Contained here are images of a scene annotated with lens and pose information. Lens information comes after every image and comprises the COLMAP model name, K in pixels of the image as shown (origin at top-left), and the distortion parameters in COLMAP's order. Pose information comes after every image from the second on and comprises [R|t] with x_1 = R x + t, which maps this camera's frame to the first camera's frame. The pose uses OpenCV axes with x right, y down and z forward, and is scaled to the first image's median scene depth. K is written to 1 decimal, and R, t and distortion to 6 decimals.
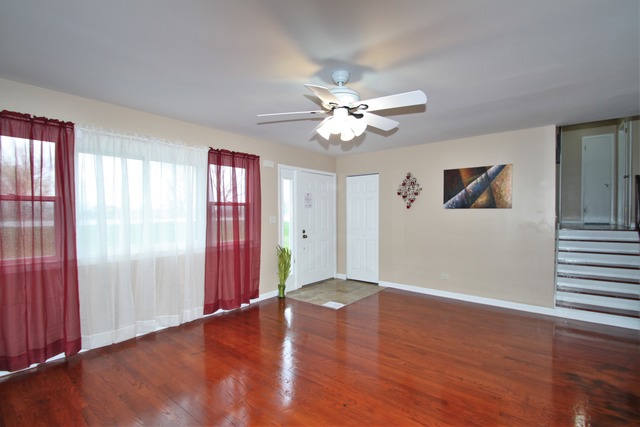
lens RADIAL K [[298.0, 0, 322.2], [0, 298.0, 218.0], [0, 0, 1]] dist [-0.003642, -0.004219]
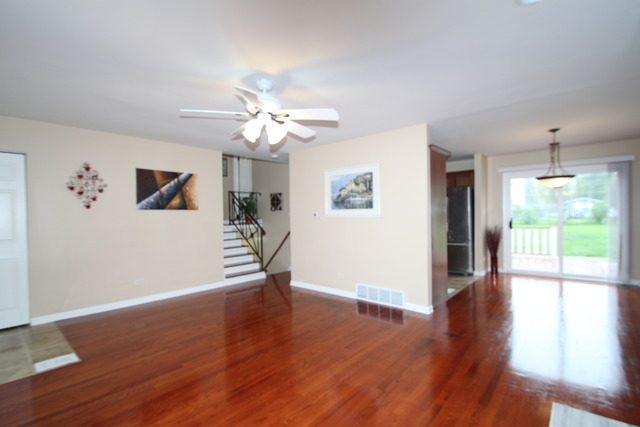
lens RADIAL K [[298.0, 0, 331.7], [0, 298.0, 218.7], [0, 0, 1]] dist [-0.003642, -0.004219]
pose [[0.005951, -0.012294, 0.999907, -0.566716], [0.029973, 0.999477, 0.012110, 0.004911], [-0.999533, 0.029898, 0.006316, 0.418184]]
